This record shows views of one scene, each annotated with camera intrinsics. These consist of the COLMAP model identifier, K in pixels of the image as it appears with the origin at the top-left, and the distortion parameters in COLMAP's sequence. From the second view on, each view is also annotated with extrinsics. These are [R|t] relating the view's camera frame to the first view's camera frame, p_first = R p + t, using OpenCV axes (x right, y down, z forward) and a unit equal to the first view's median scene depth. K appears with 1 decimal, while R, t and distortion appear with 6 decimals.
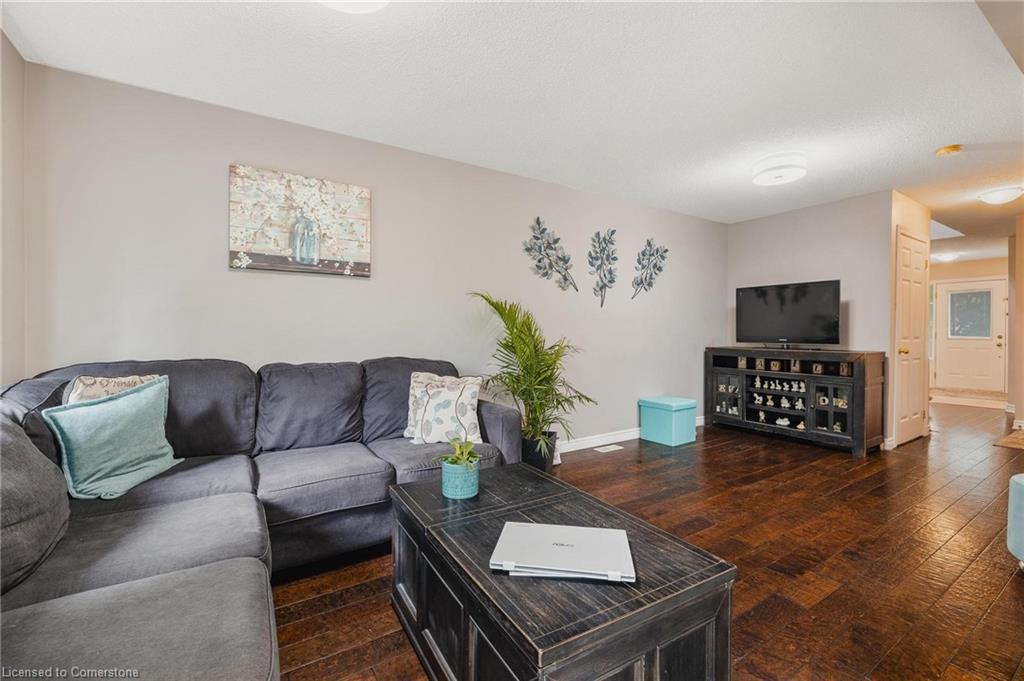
lens RADIAL K [[428.8, 0, 508.1], [0, 428.8, 336.0], [0, 0, 1]] dist [-0.003427, 0.000278]
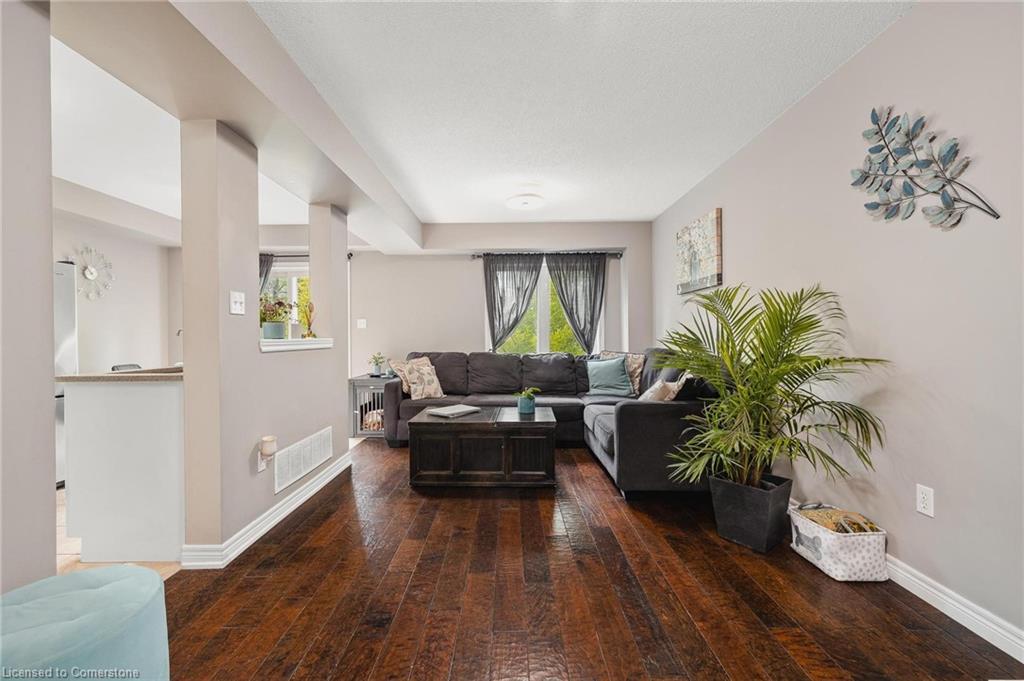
lens RADIAL K [[428.8, 0, 506.3], [0, 428.8, 335.8], [0, 0, 1]] dist [-0.003427, 0.000278]
pose [[-0.540206, 0.012105, -0.841445, 0.737745], [-0.003473, 0.999856, 0.016614, -0.008977], [0.841525, 0.011897, -0.540087, 0.891252]]
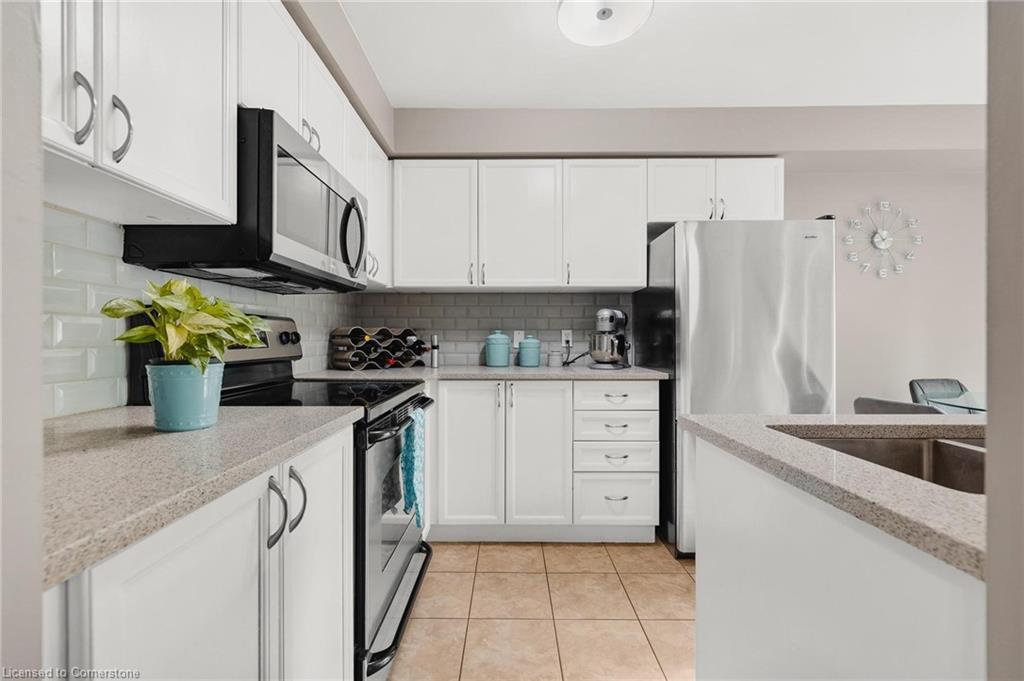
lens RADIAL K [[428.8, 0, 506.6], [0, 428.8, 337.4], [0, 0, 1]] dist [-0.003427, 0.000278]
pose [[-0.843200, 0.011832, 0.537470, 0.542765], [0.020119, 0.999752, 0.009555, 0.002103], [-0.537224, 0.018870, -0.843229, 0.382007]]
